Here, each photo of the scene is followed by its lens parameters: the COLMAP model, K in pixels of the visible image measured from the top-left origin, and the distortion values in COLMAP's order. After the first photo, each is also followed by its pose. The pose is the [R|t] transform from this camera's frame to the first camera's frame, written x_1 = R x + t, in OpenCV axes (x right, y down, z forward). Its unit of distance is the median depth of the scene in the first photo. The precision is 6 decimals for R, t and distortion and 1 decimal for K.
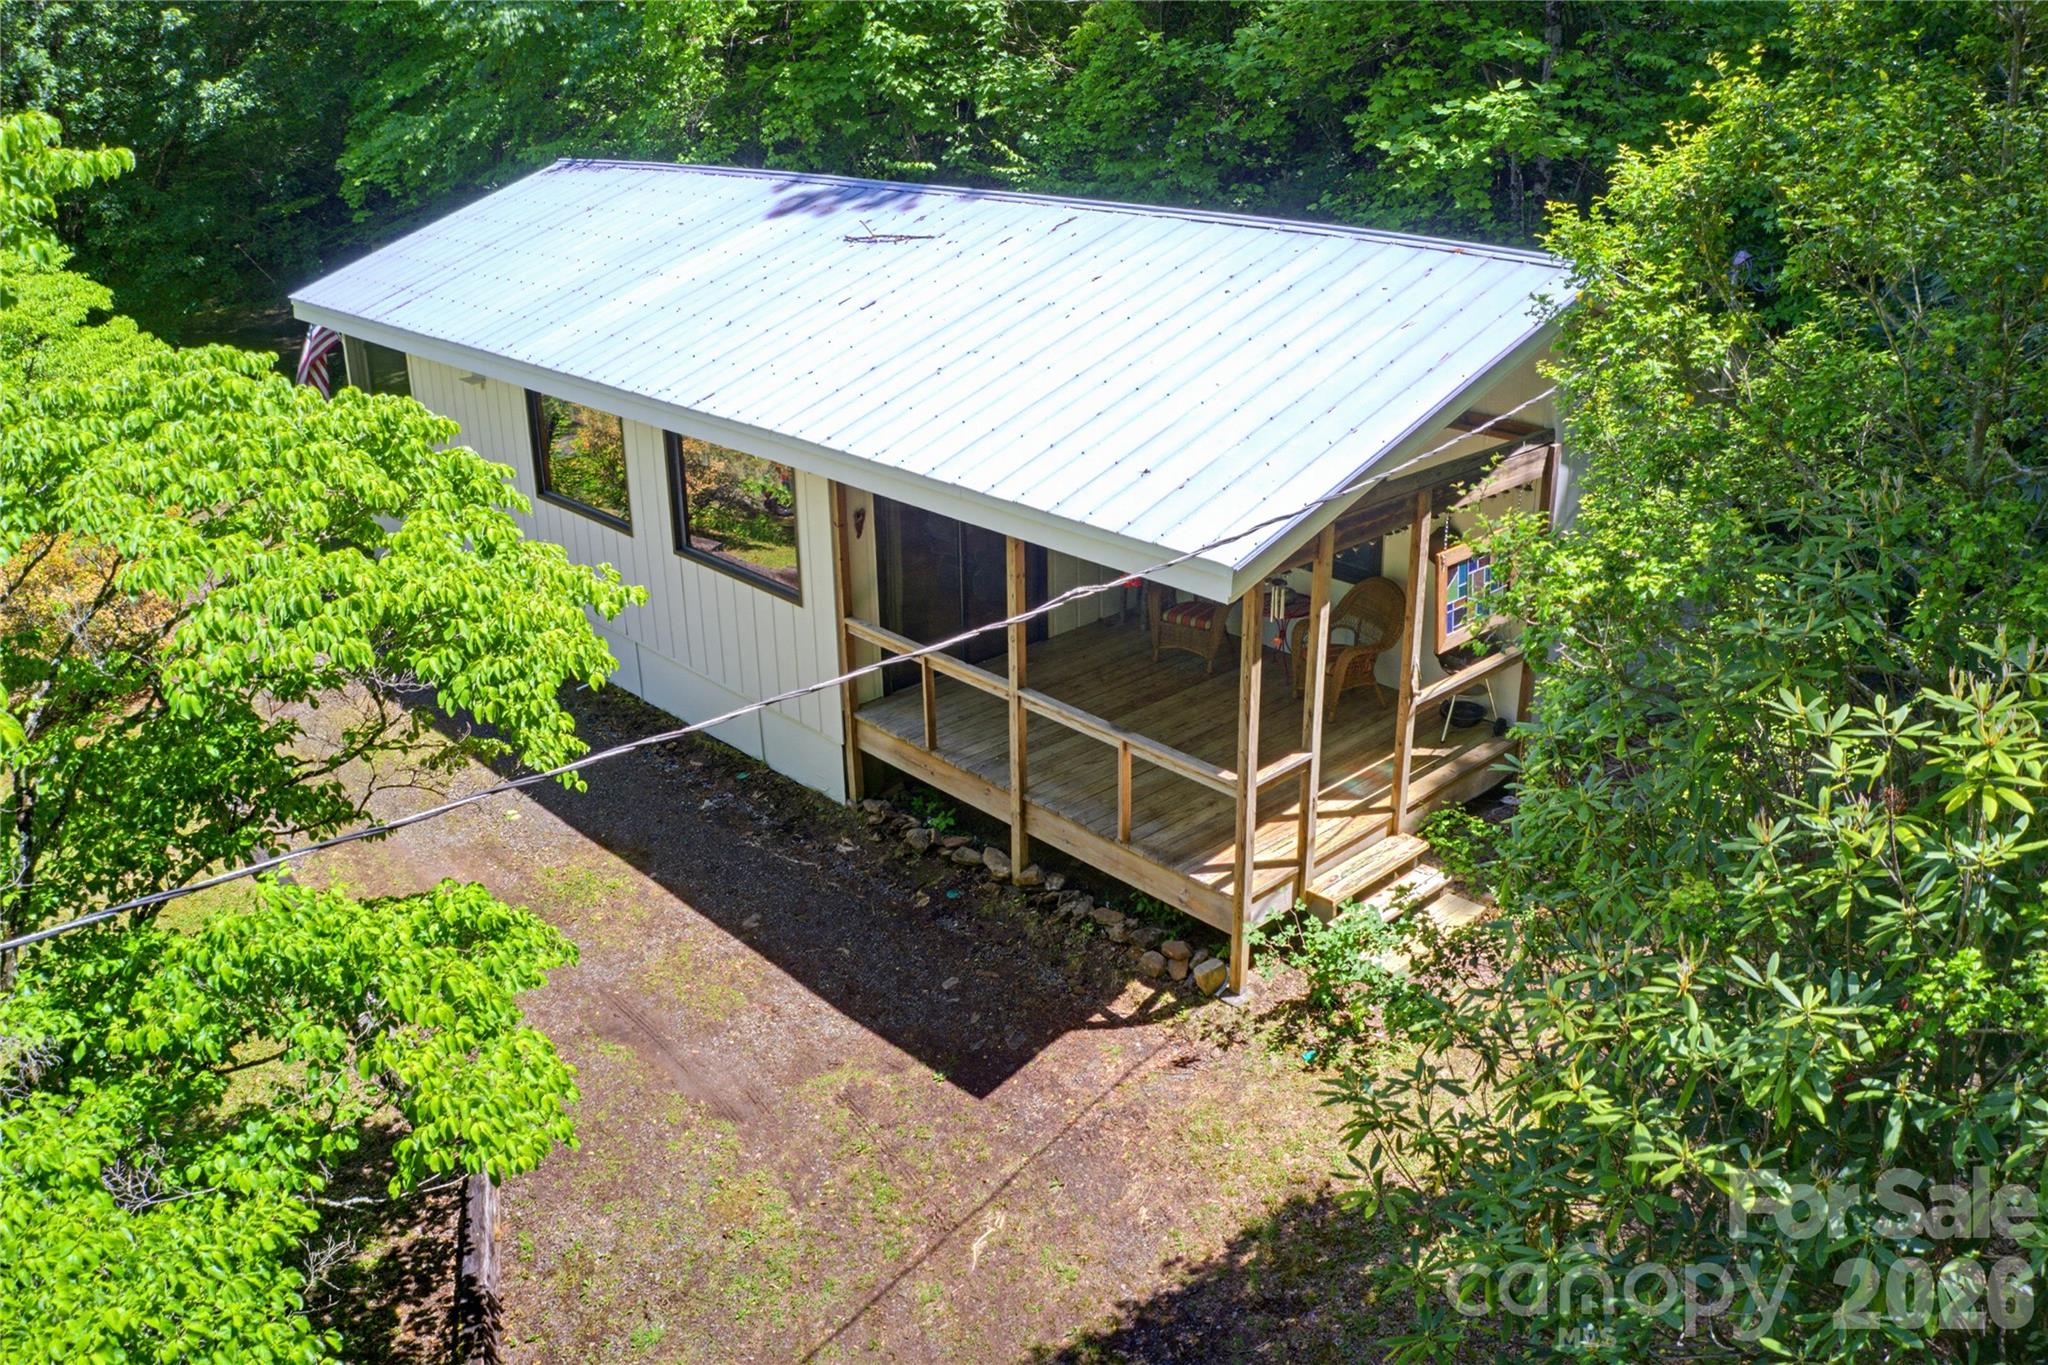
lens RADIAL K [[1612.2, 0, 1066.6], [0, 1612.2, 607.4], [0, 0, 1]] dist [-0.179295, -0.000882]
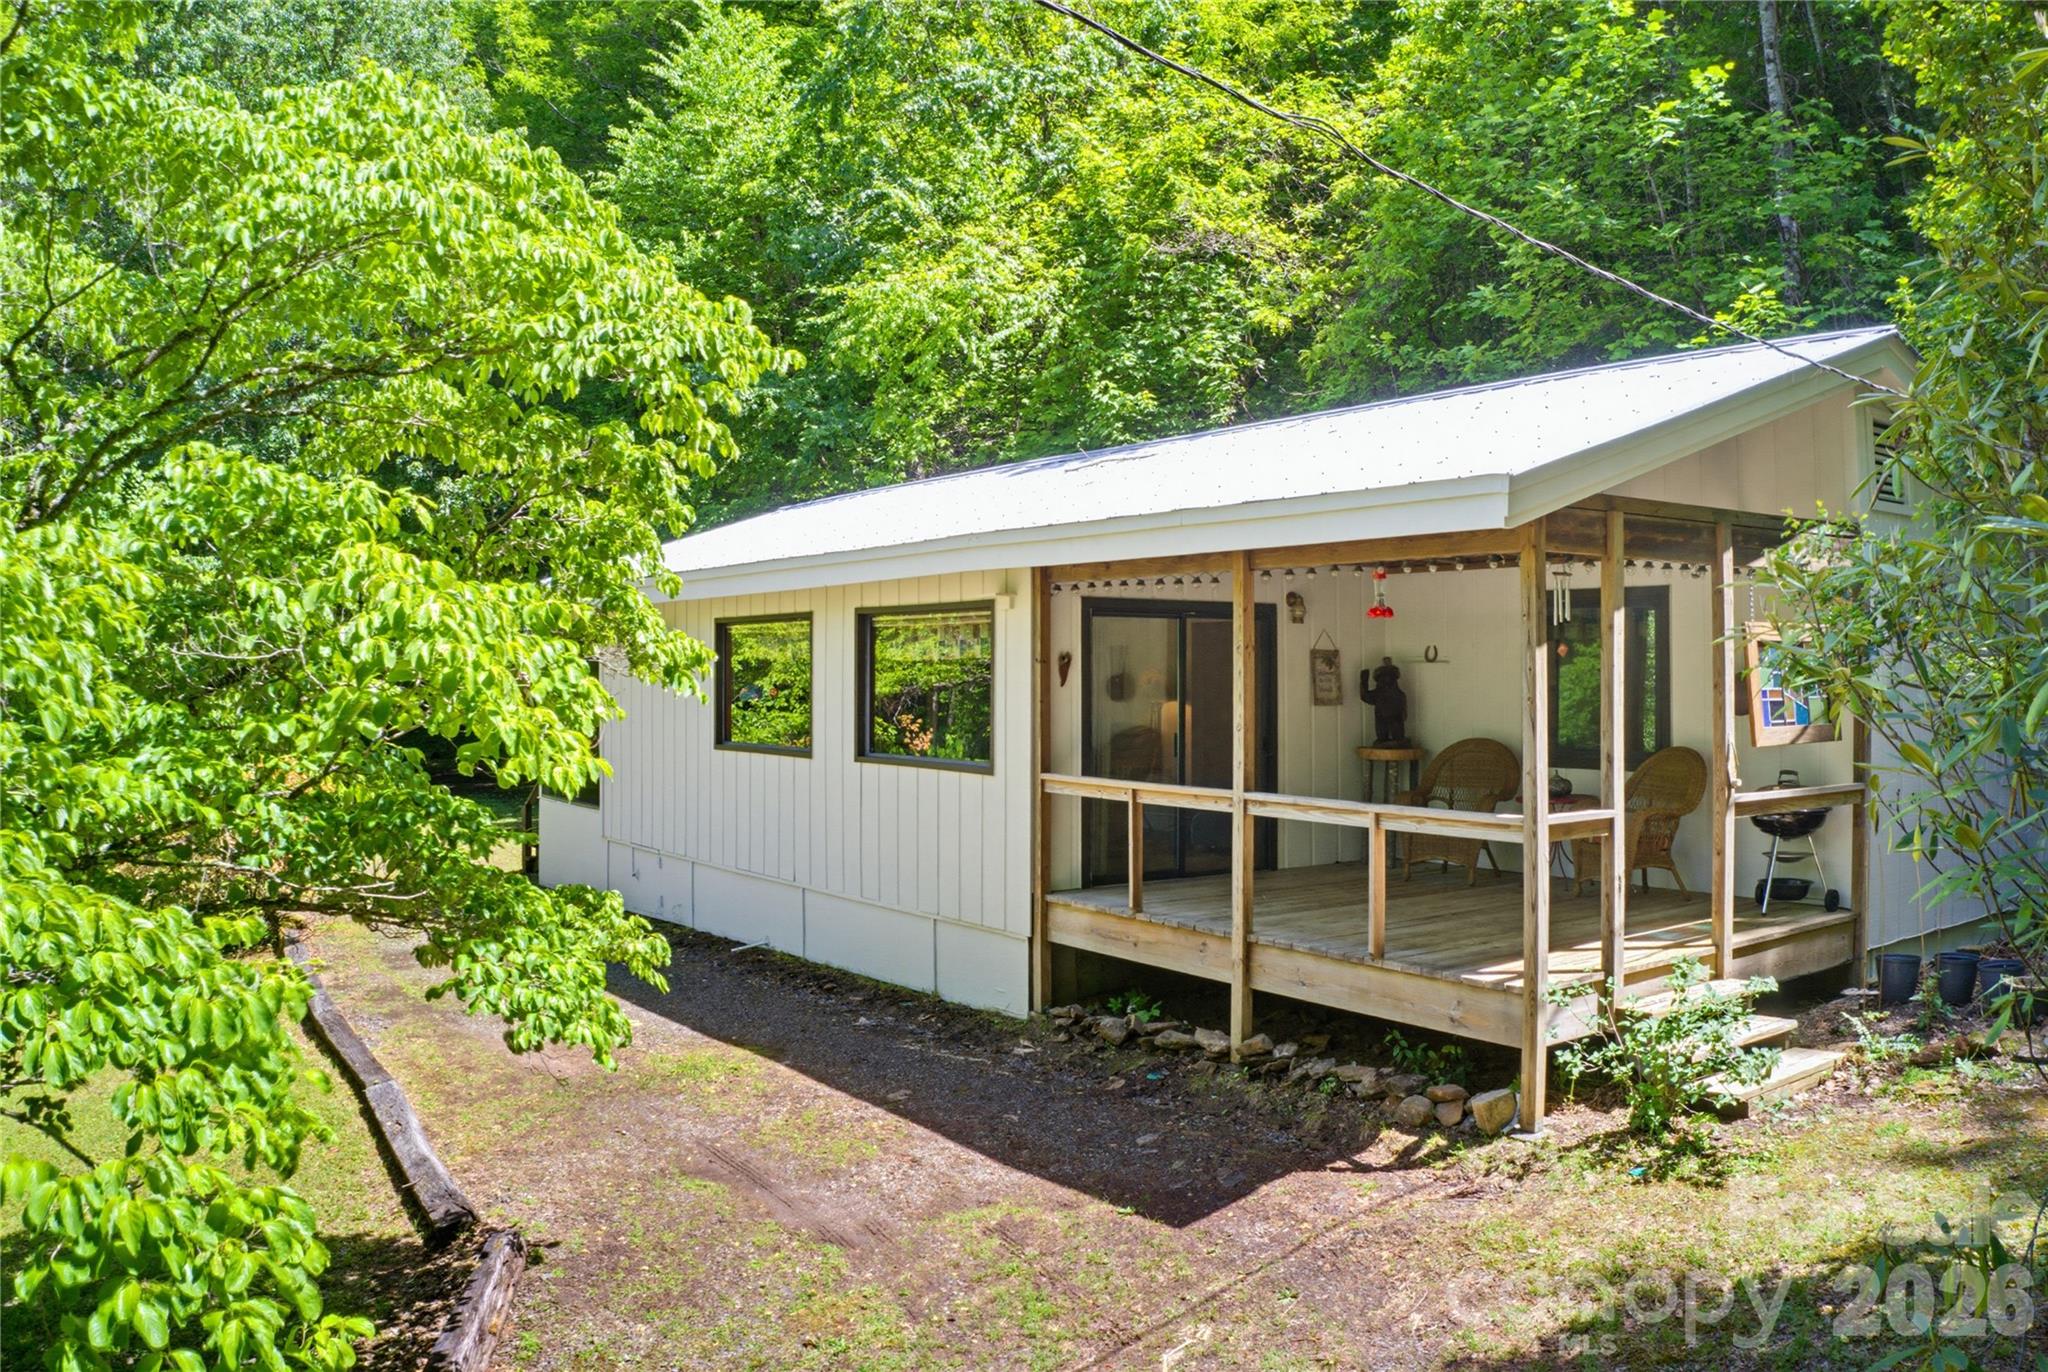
lens RADIAL K [[1612.2, 0, 1066.6], [0, 1612.2, 610.9], [0, 0, 1]] dist [-0.179295, -0.000882]
pose [[0.990758, 0.002321, -0.135618, -0.009200], [-0.055145, 0.920384, -0.387107, 0.301947], [0.123923, 0.391009, 0.912006, 0.212129]]
